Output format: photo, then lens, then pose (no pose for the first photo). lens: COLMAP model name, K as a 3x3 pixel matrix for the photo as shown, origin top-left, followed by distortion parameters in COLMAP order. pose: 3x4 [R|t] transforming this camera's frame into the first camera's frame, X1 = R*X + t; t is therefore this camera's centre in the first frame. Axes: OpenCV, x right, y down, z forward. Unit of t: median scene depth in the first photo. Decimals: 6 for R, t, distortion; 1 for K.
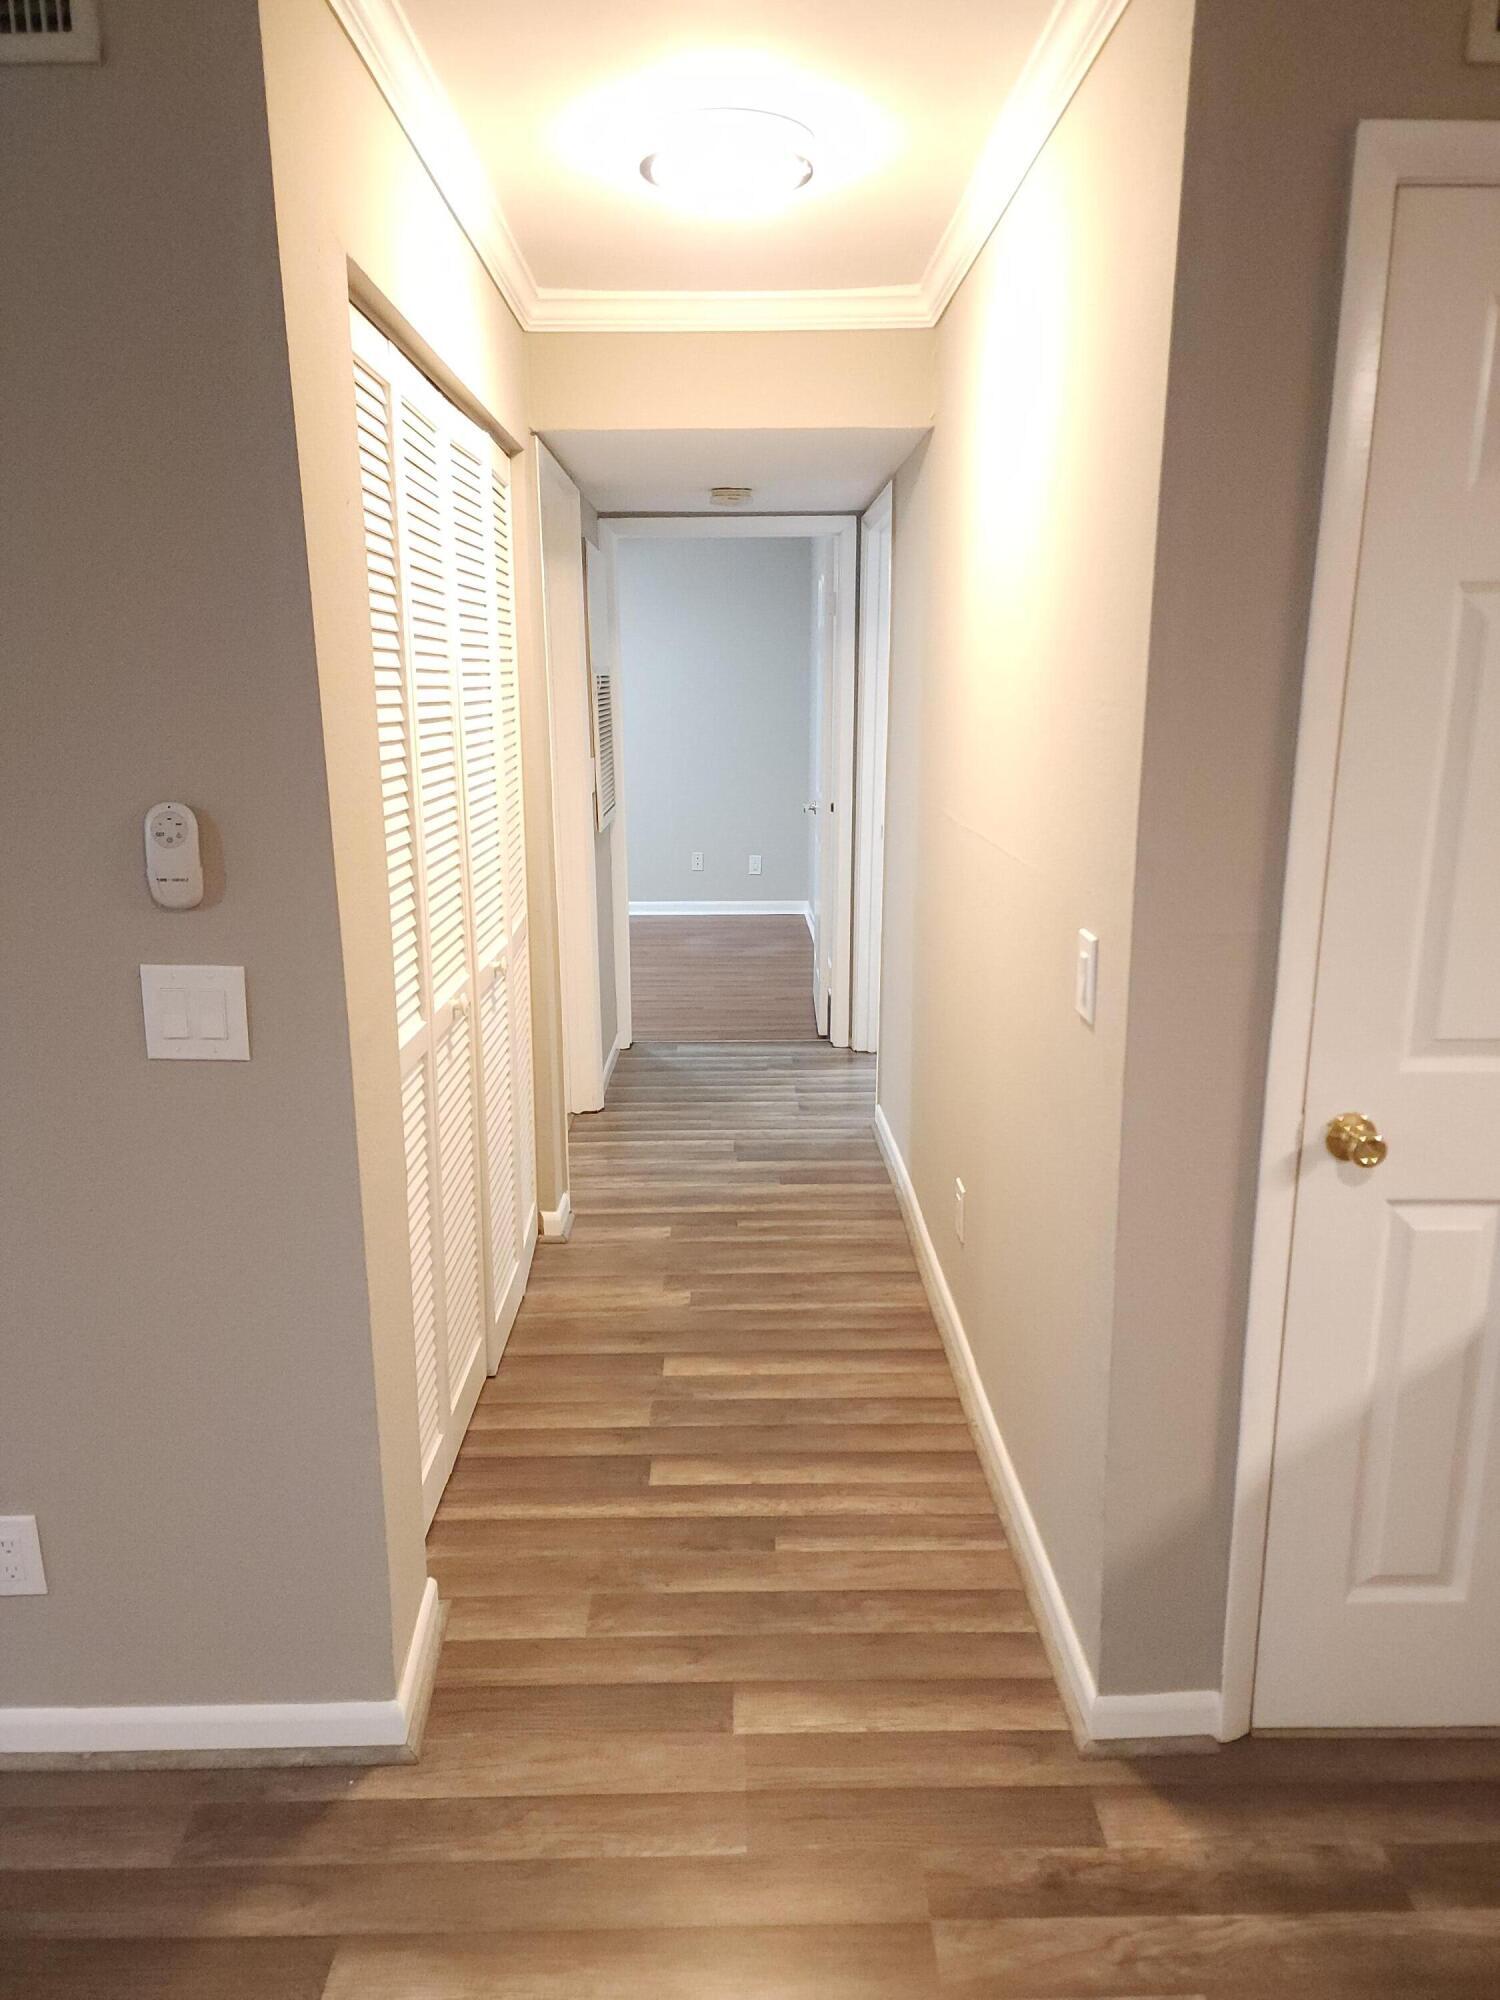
lens RADIAL K [[1322.3, 0, 740.4], [0, 1322.3, 984.6], [0, 0, 1]] dist [0.077205, -0.068391]
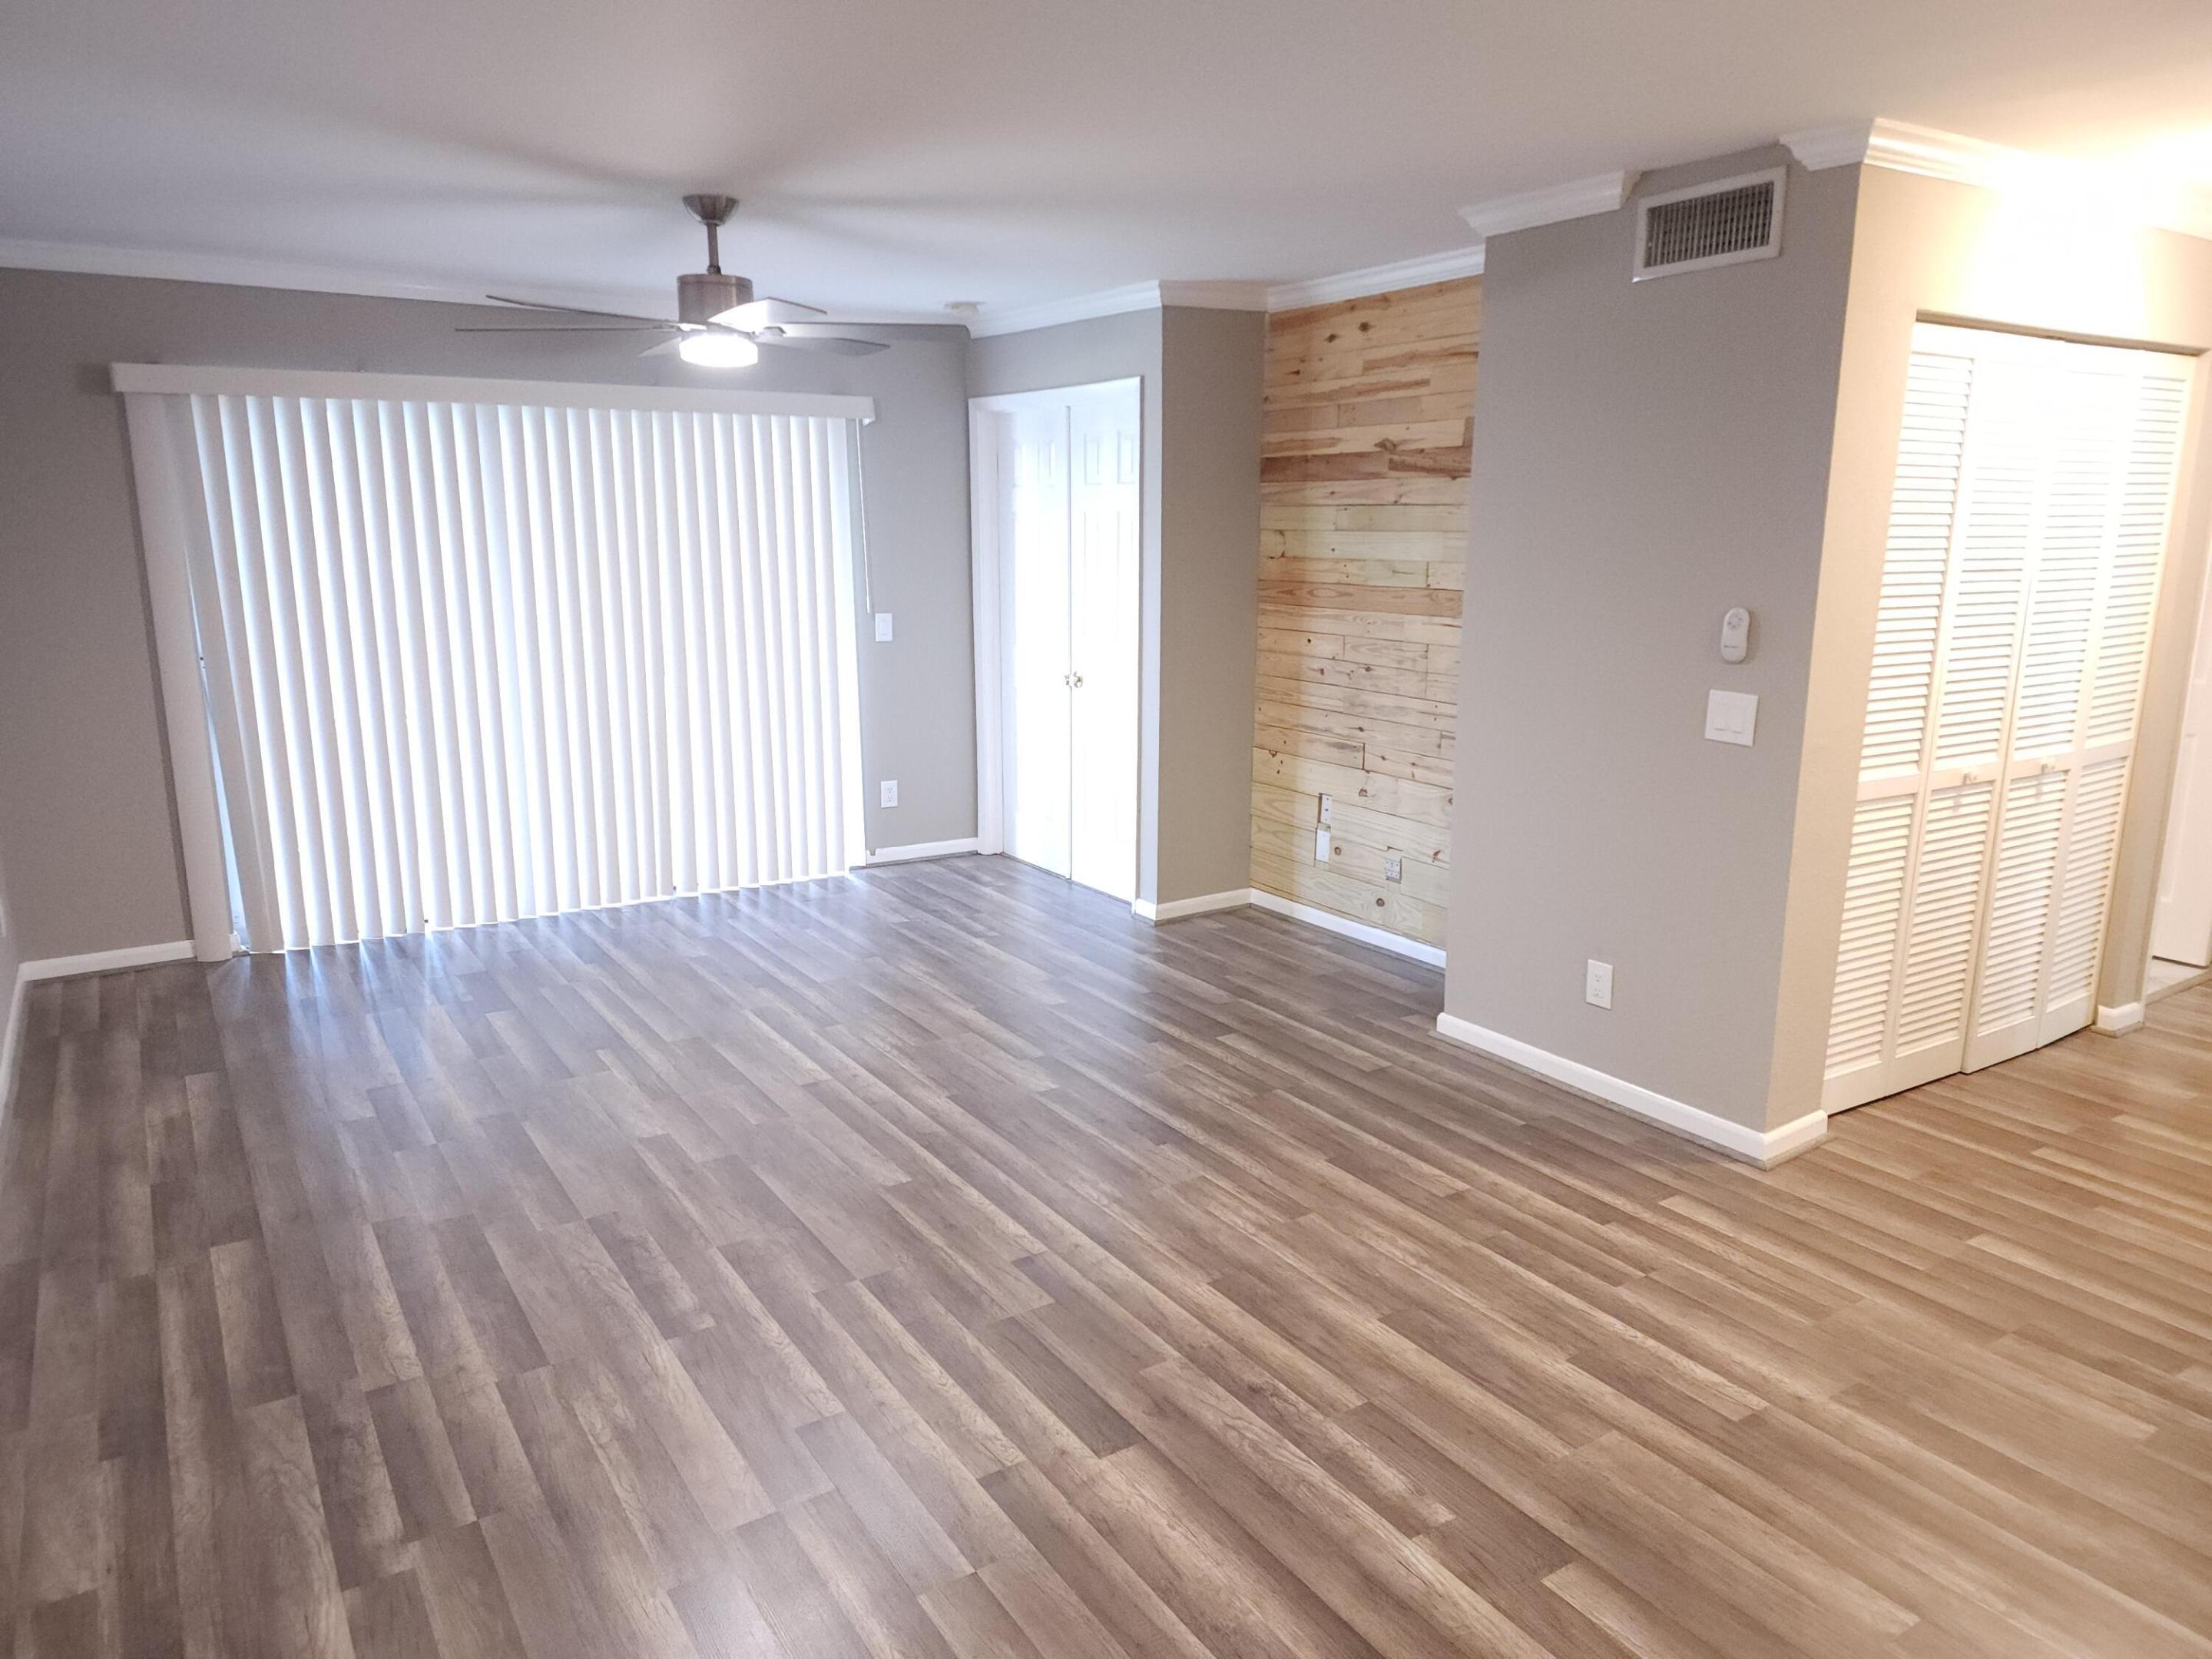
lens RADIAL K [[1462.5, 0, 1107.1], [0, 1462.5, 833.7], [0, 0, 1]] dist [0.077205, -0.068391]
pose [[0.532833, 0.186207, -0.825479, 0.774788], [-0.197459, 0.975920, 0.092685, 0.140573], [0.822860, 0.113613, 0.556771, -0.777074]]
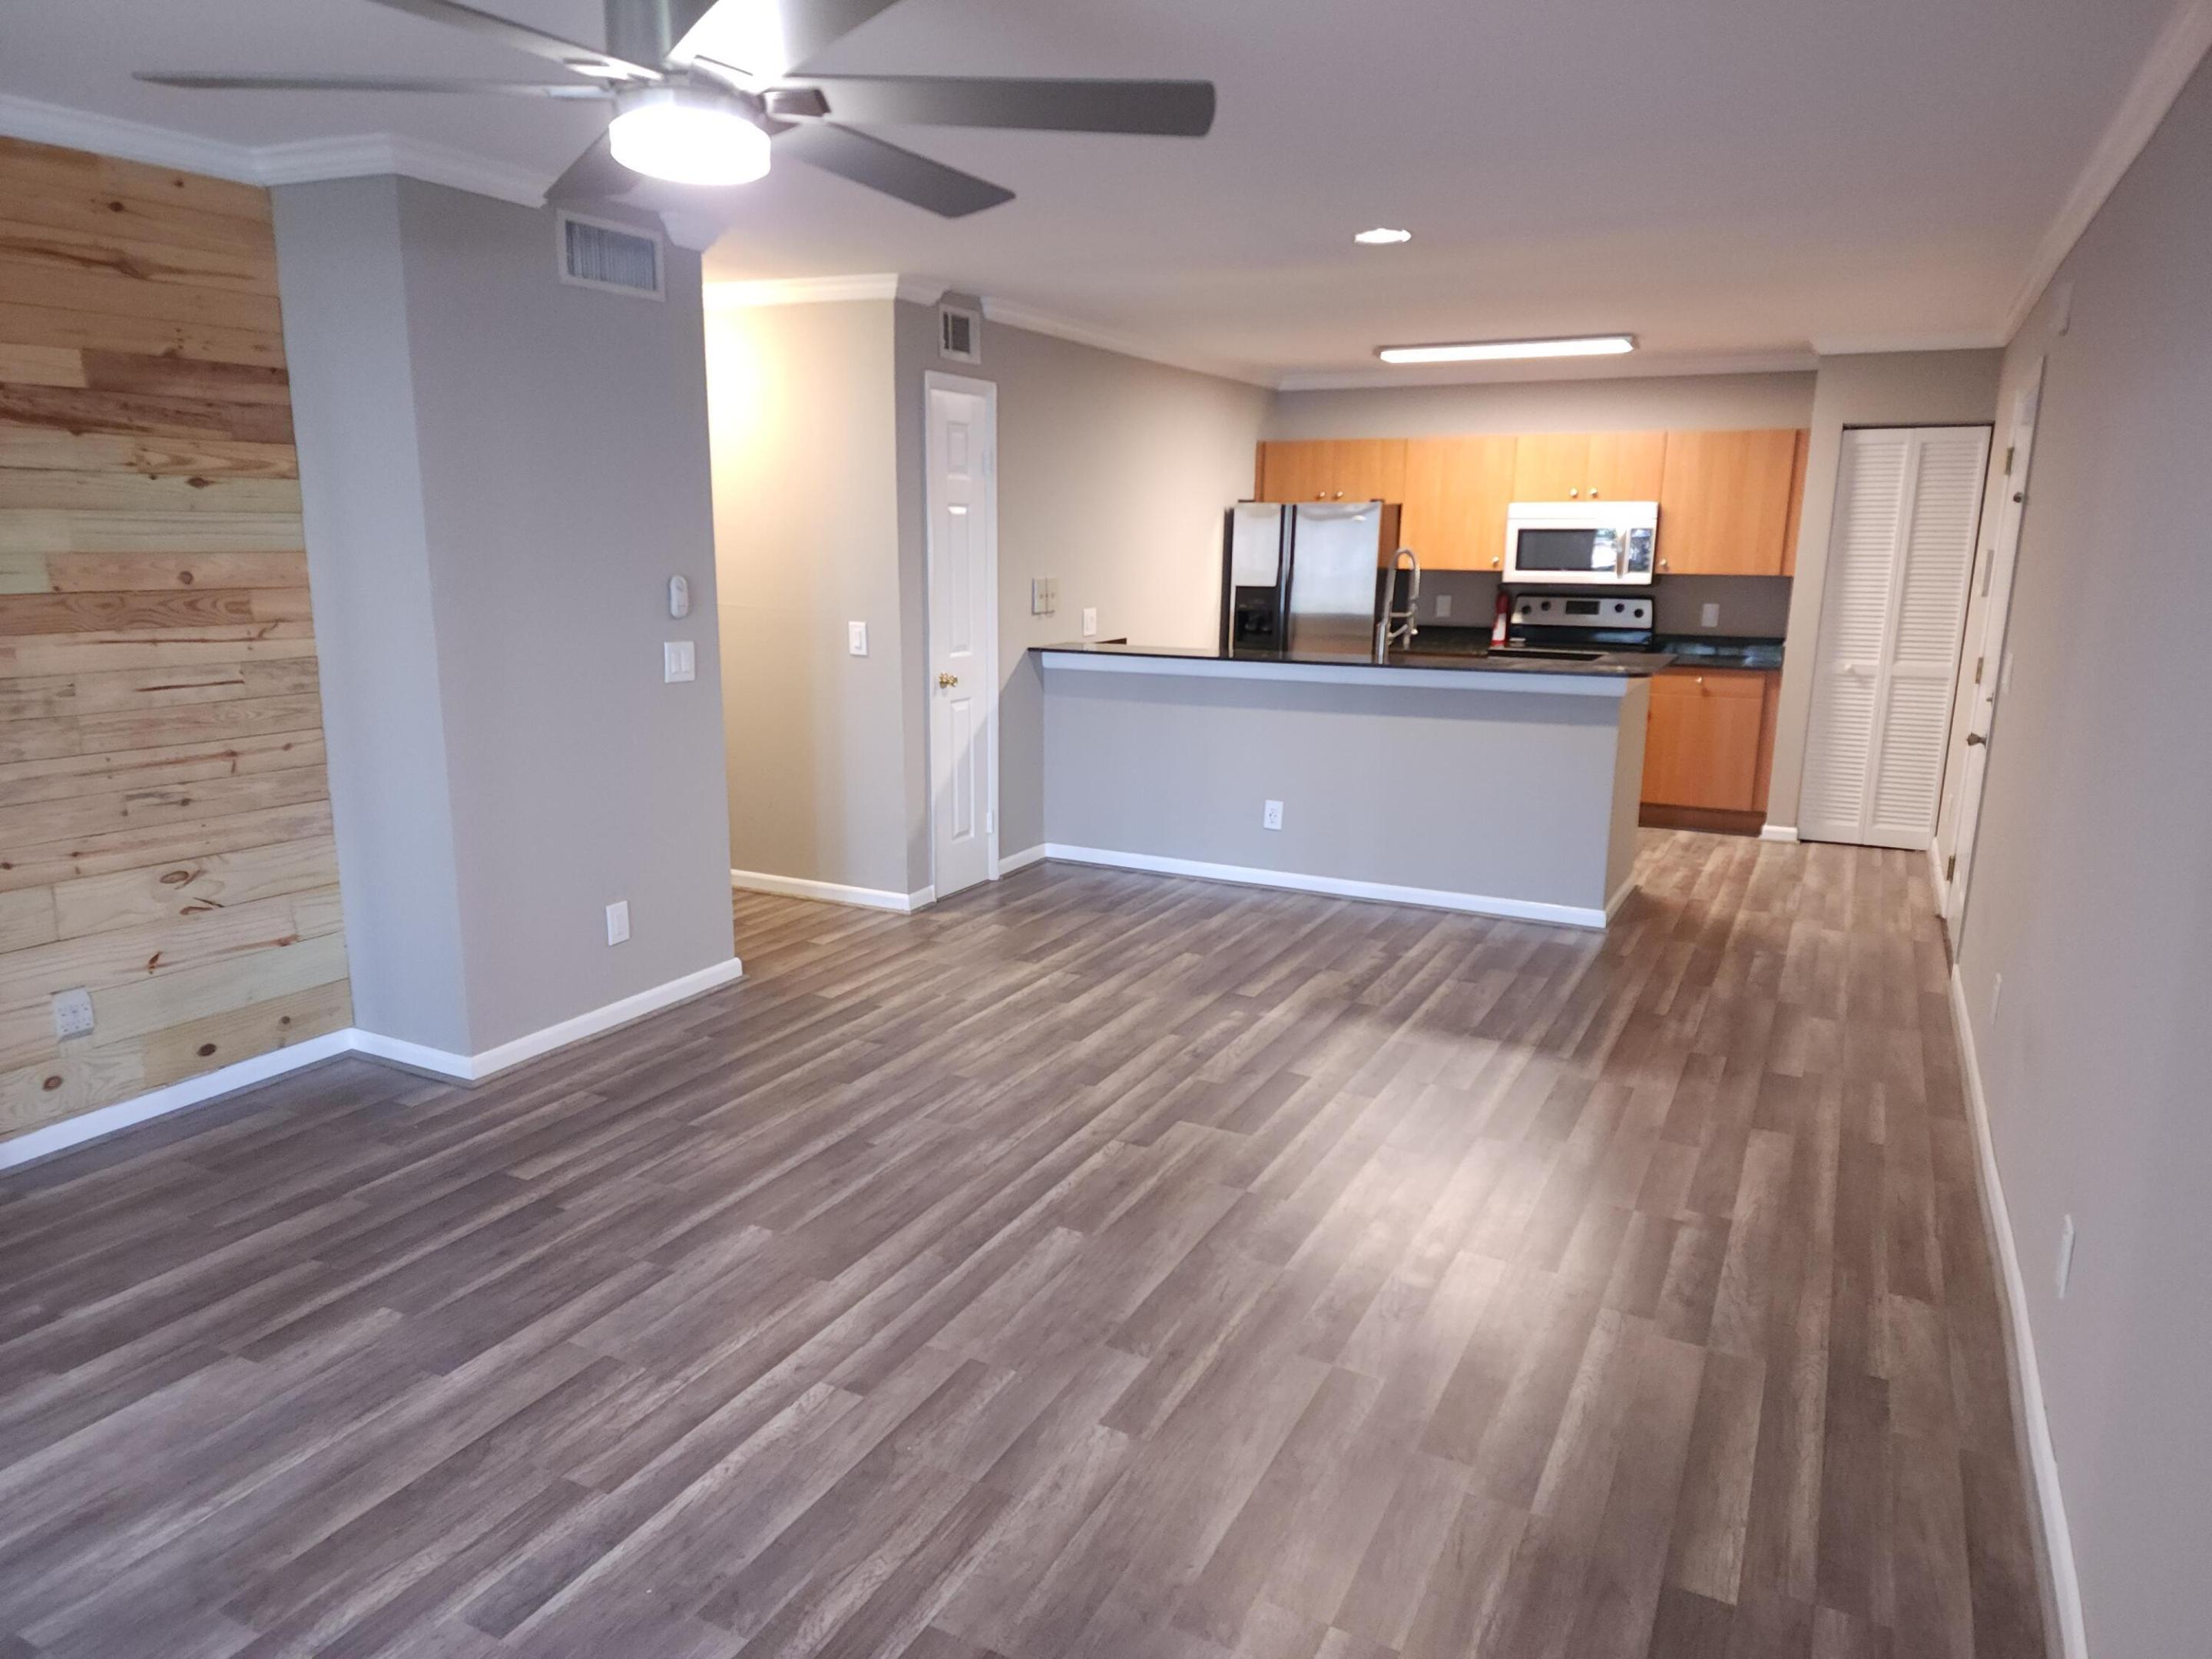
lens RADIAL K [[1439.3, 0, 1106.0], [0, 1439.3, 829.5], [0, 0, 1]] dist [0.124407, -0.113767]
pose [[0.473415, -0.171866, 0.863910, -2.058492], [0.185707, 0.978209, 0.092840, 0.188848], [-0.861041, 0.116482, 0.495015, -0.830591]]
